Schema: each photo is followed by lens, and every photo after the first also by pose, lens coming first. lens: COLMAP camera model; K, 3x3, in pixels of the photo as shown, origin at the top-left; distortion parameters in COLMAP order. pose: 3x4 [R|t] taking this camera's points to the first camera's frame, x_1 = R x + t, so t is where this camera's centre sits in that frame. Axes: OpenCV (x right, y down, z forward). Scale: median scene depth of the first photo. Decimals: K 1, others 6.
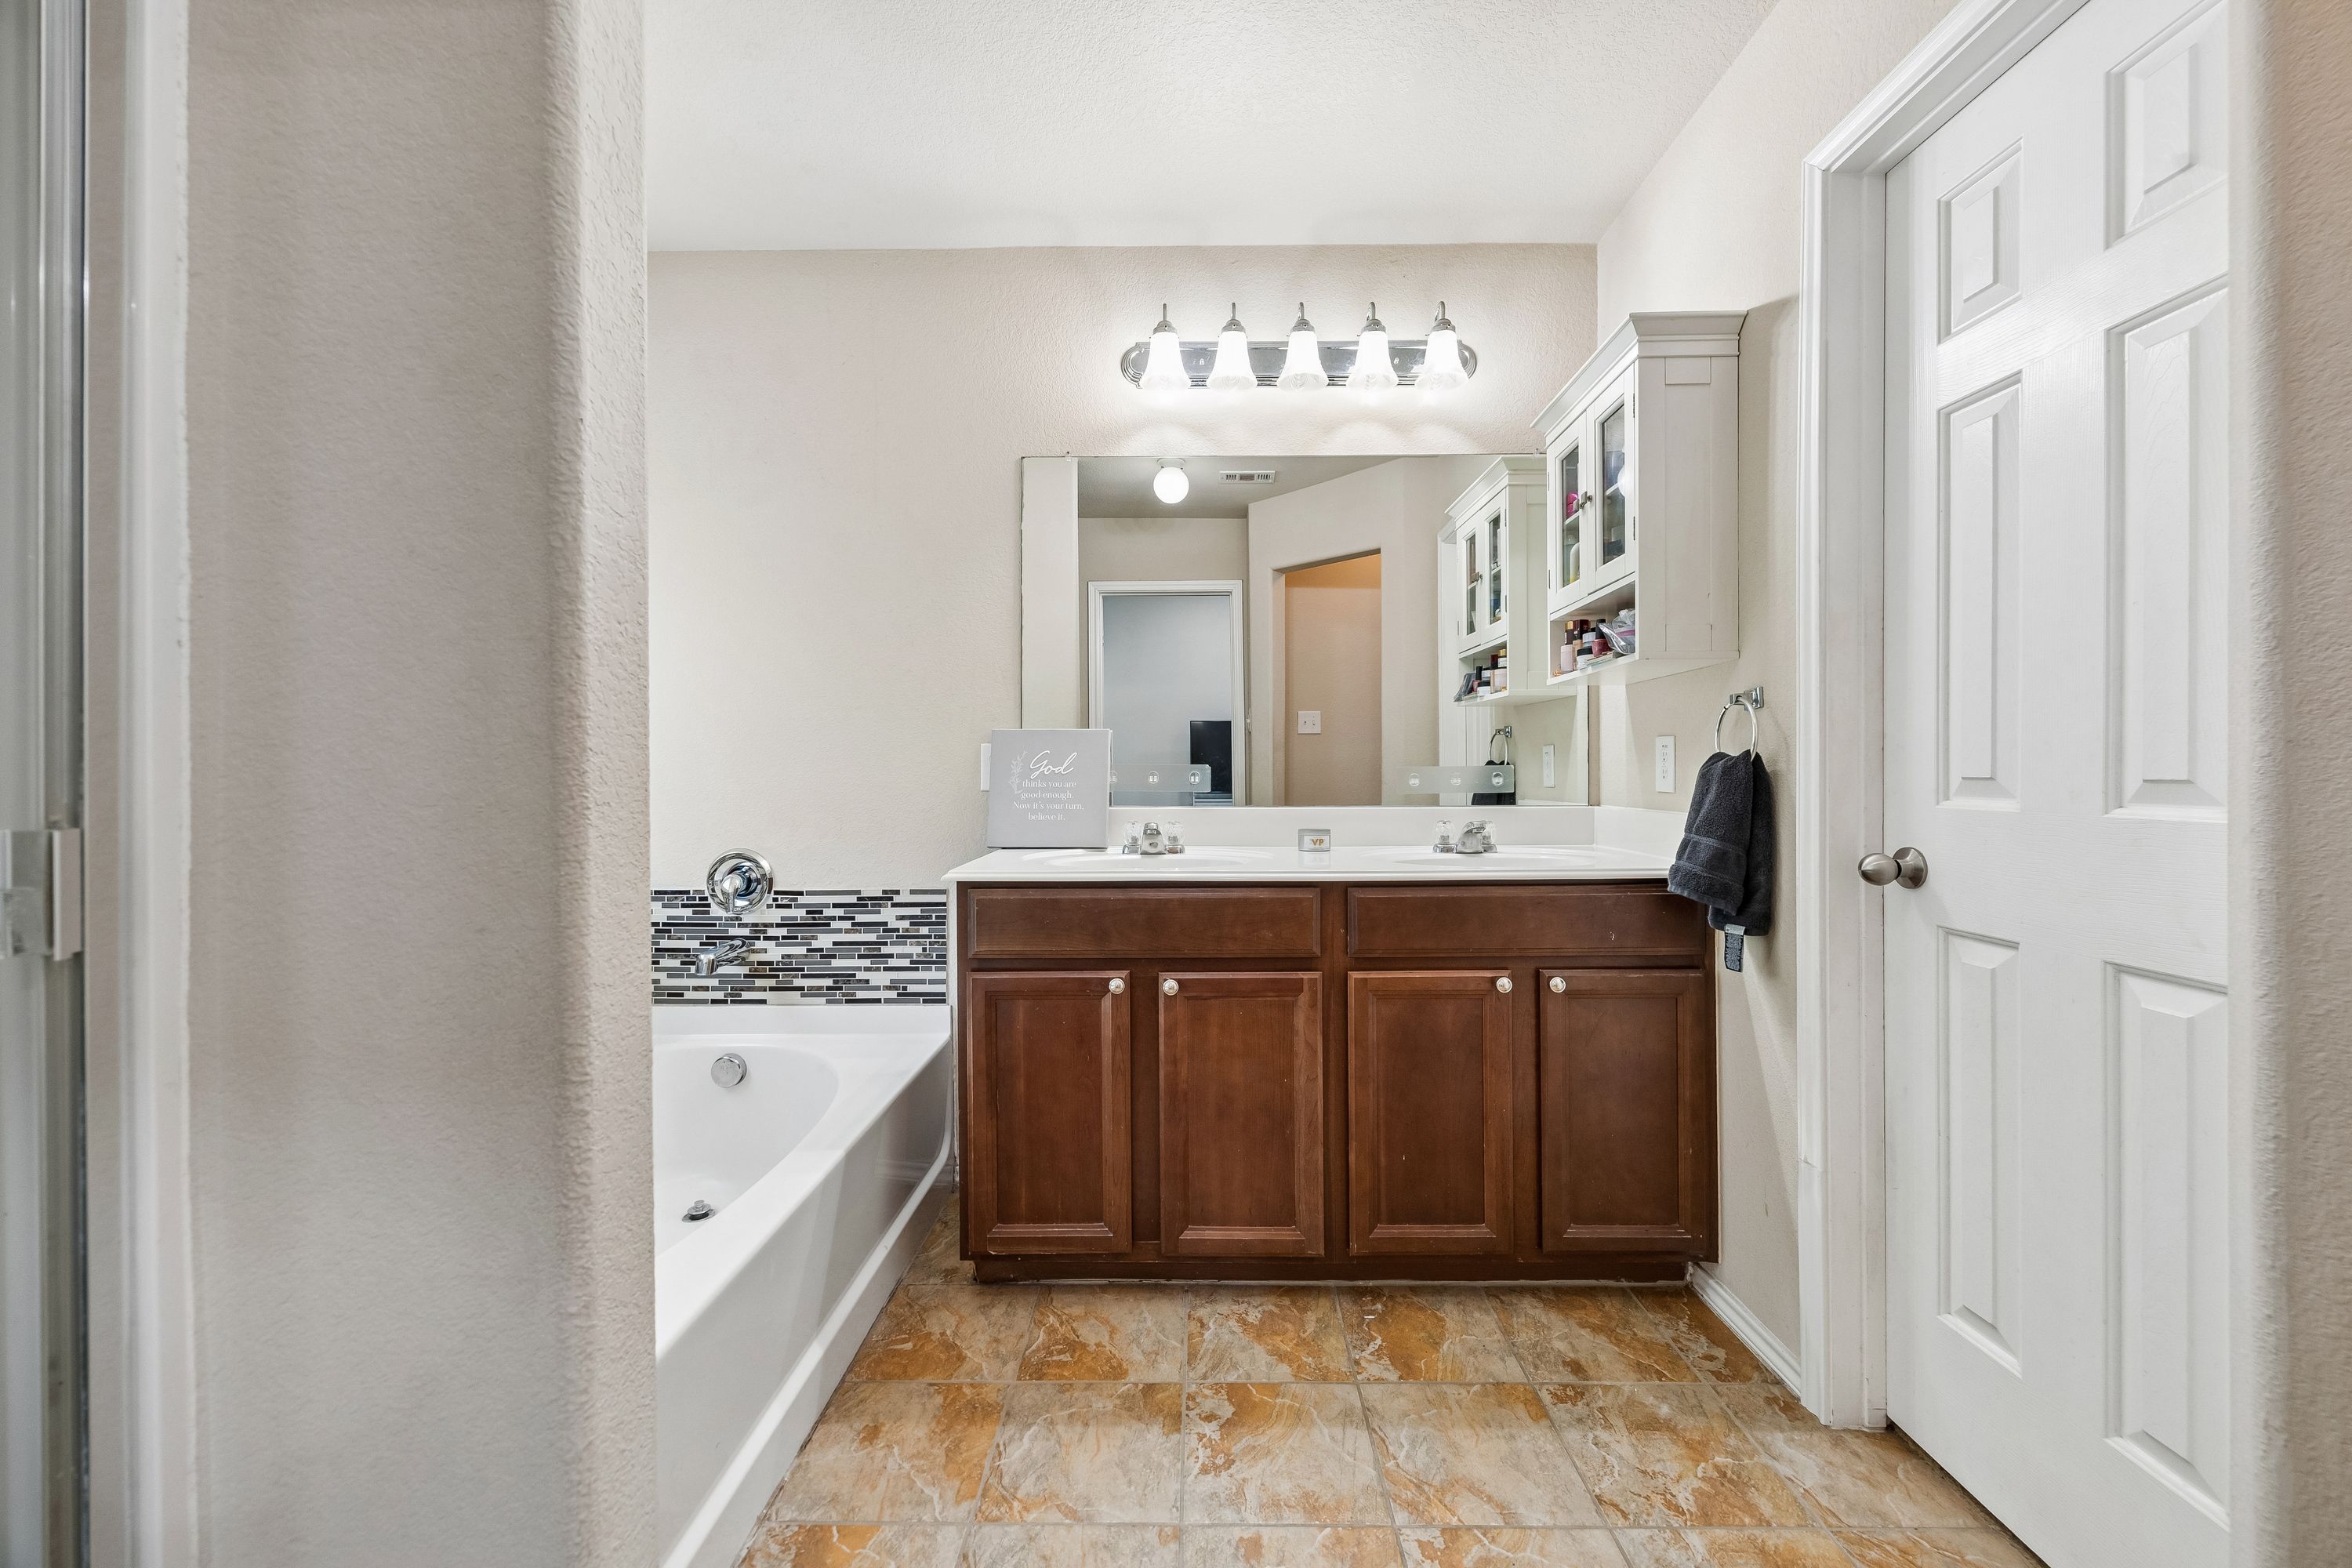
lens RADIAL K [[905.7, 0, 1186.3], [0, 905.7, 780.3], [0, 0, 1]] dist [-0.000113, 0.000070]
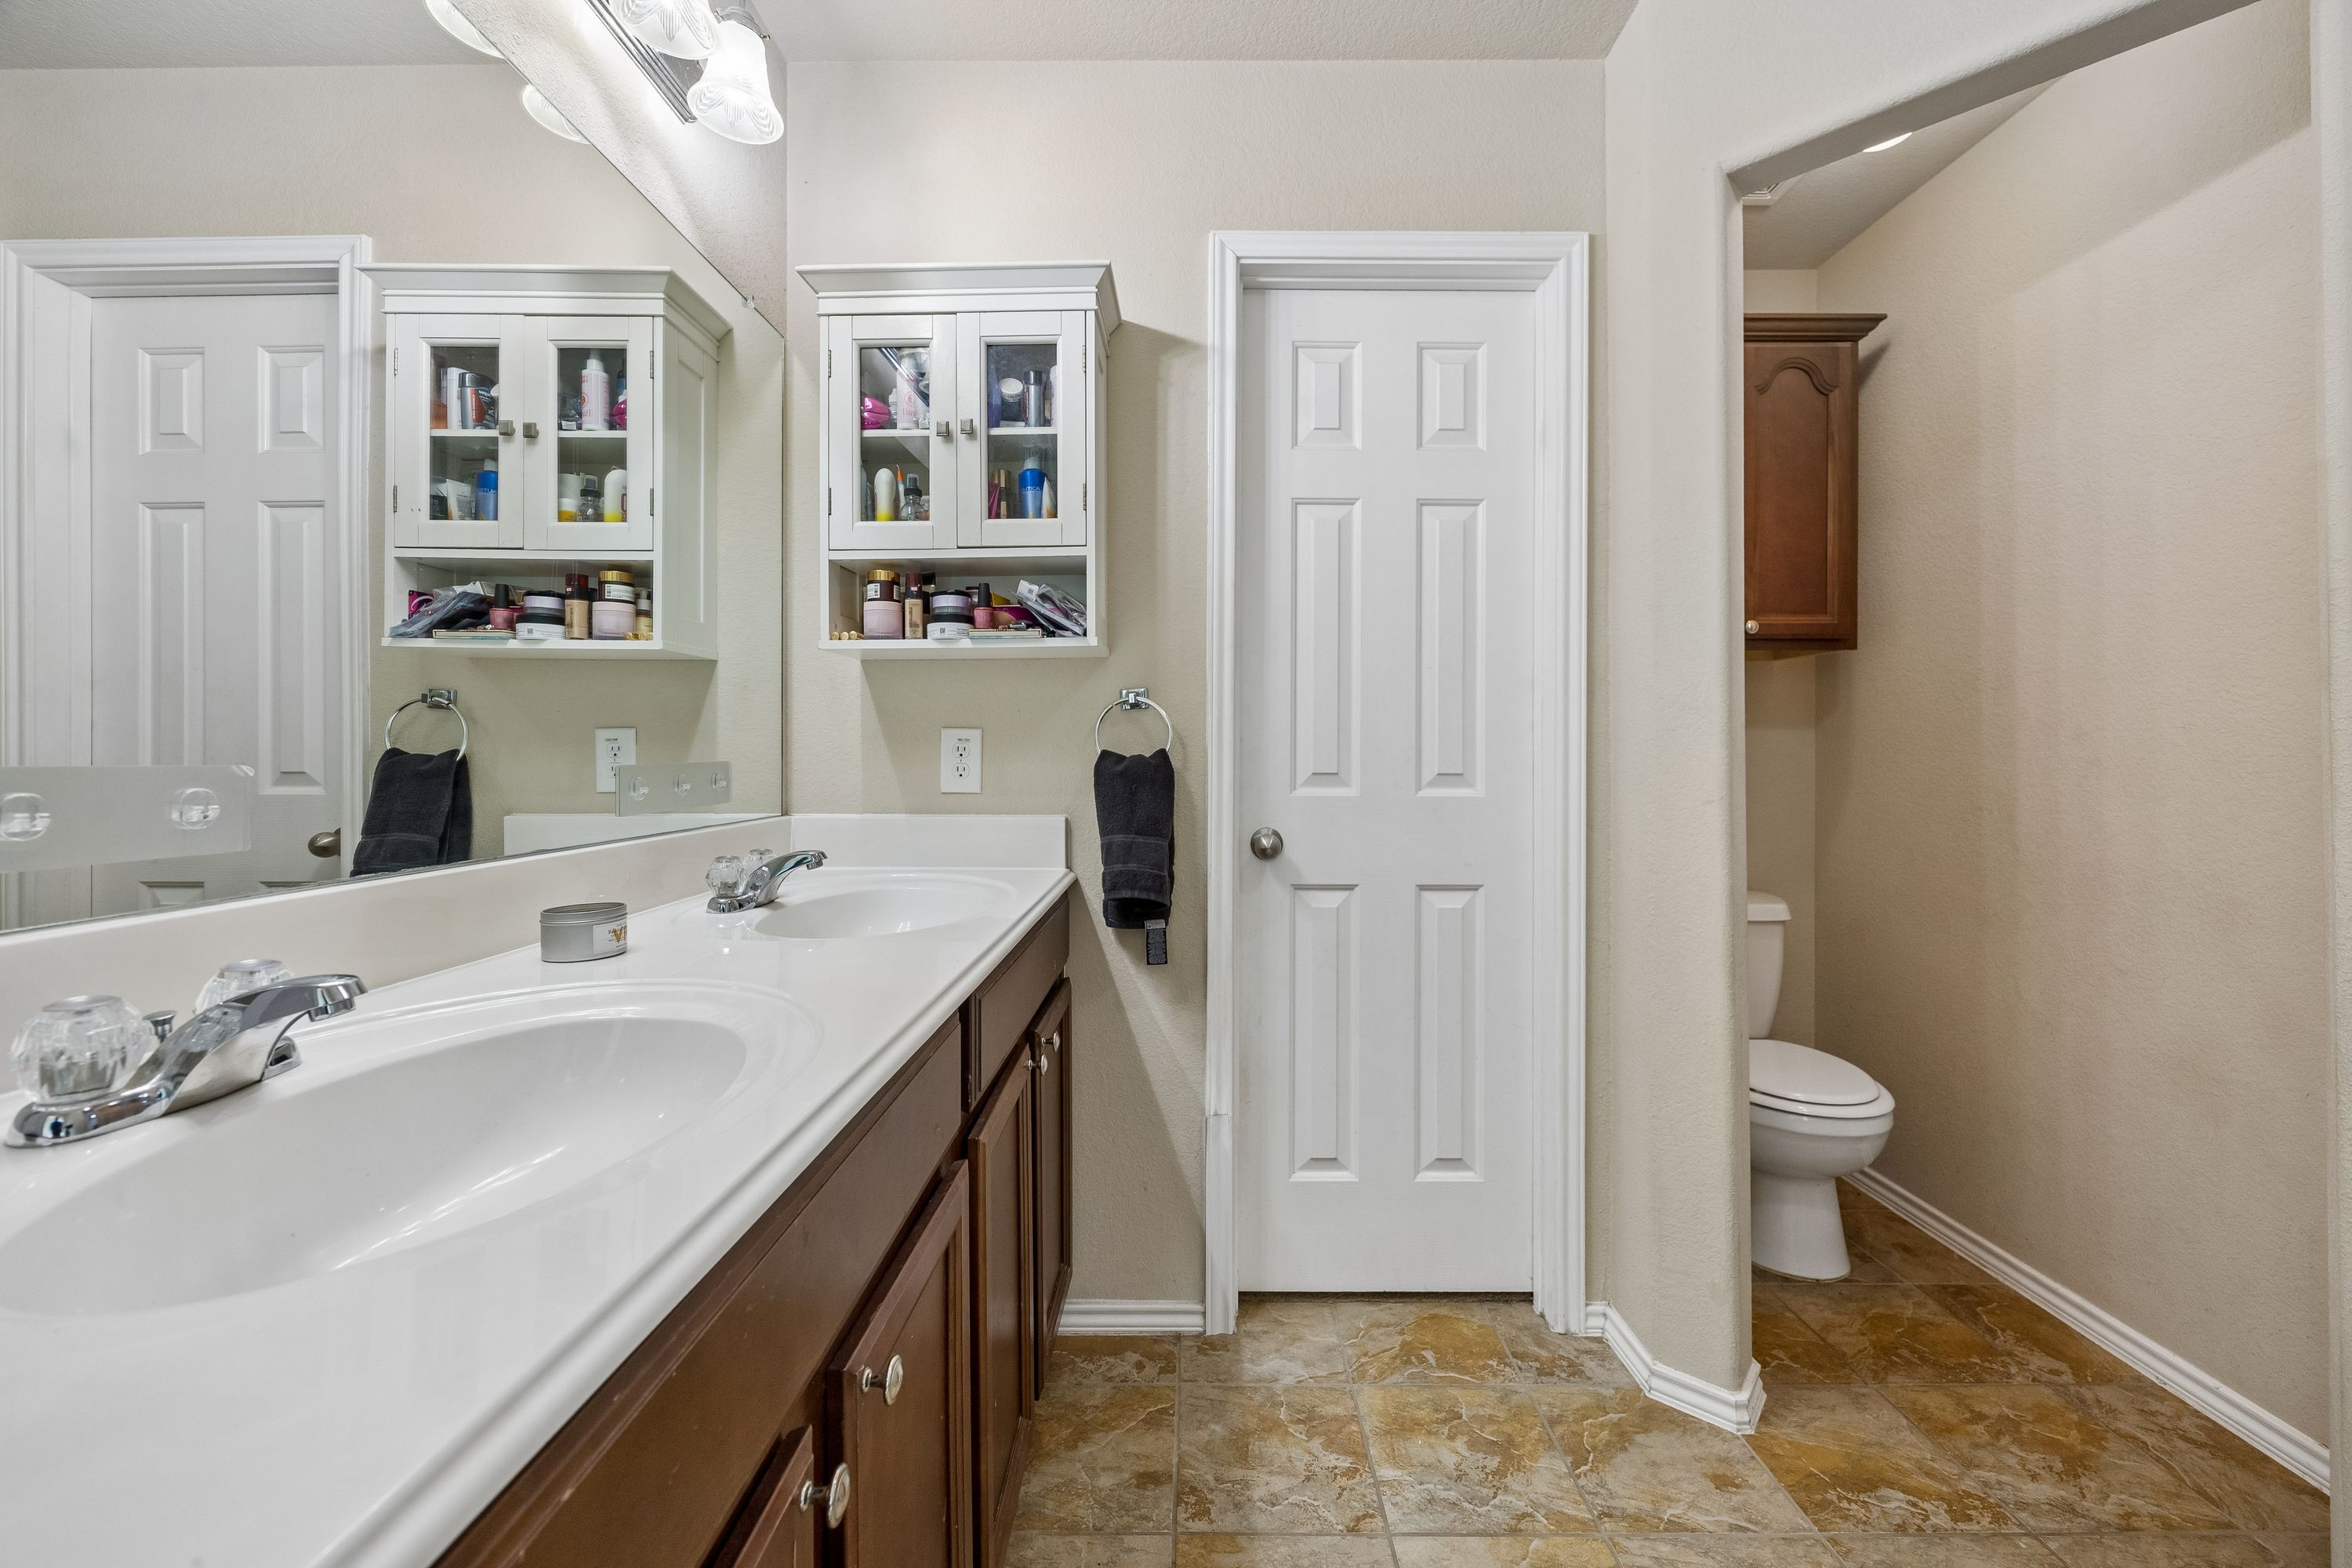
lens RADIAL K [[915.1, 0, 1181.0], [0, 915.1, 758.7], [0, 0, 1]] dist [-0.000661, 0.000005]
pose [[-0.007718, -0.001081, 0.999970, -0.462135], [0.010474, 0.999944, 0.001162, -0.024881], [-0.999915, 0.010483, -0.007707, 1.064603]]
